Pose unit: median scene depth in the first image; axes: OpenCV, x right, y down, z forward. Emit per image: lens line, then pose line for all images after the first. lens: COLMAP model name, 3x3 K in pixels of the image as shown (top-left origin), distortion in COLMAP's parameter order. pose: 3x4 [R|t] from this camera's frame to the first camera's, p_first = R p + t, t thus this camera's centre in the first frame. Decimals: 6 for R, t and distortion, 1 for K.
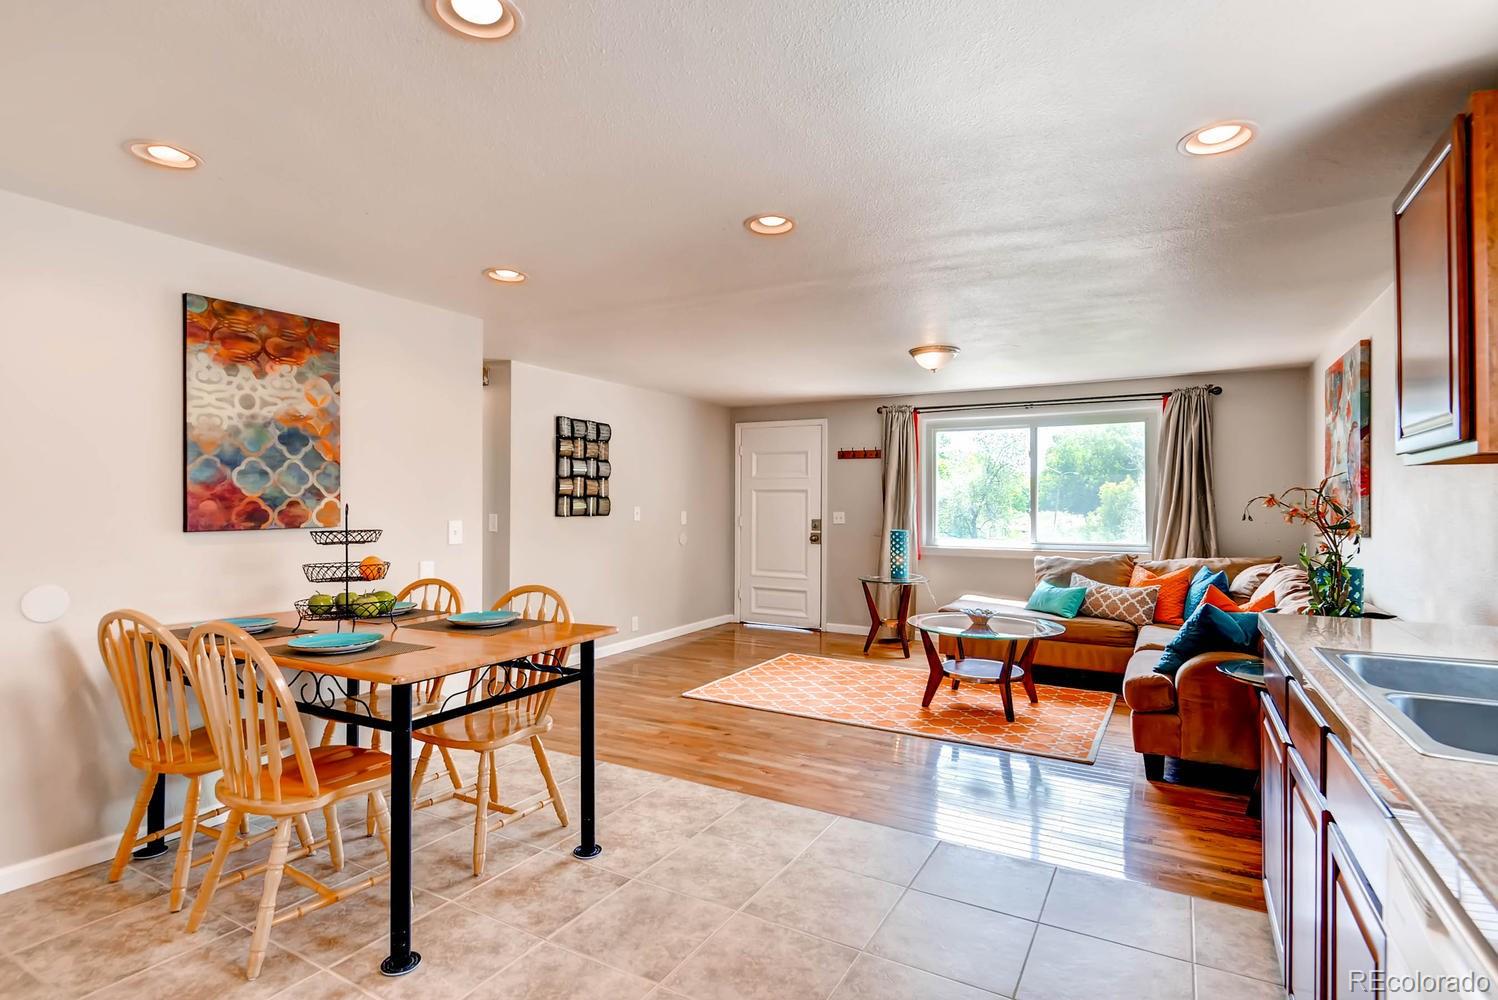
lens RADIAL K [[746.1, 0, 749.2], [0, 746.1, 504.0], [0, 0, 1]] dist [0.007224, 0.000372]
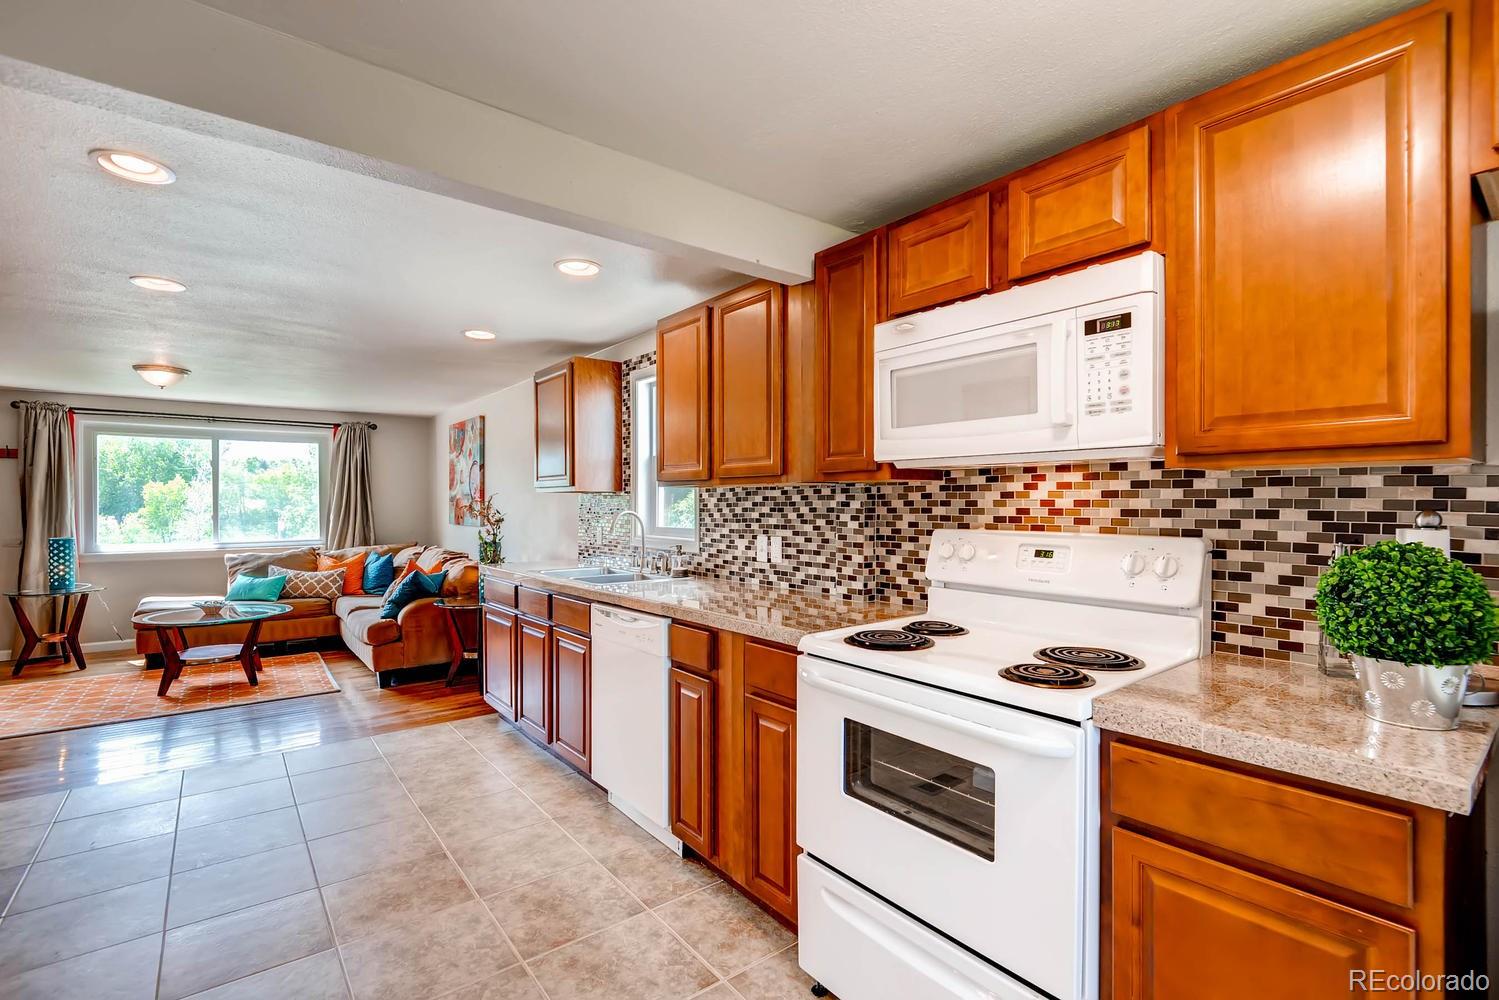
lens RADIAL K [[695.9, 0, 750.4], [0, 695.9, 502.7], [0, 0, 1]] dist [-0.000029, -0.000035]
pose [[0.386846, -0.002613, 0.922141, -0.317754], [0.004784, 0.999988, 0.000826, -0.006843], [-0.922132, 0.004092, 0.386854, -0.162705]]
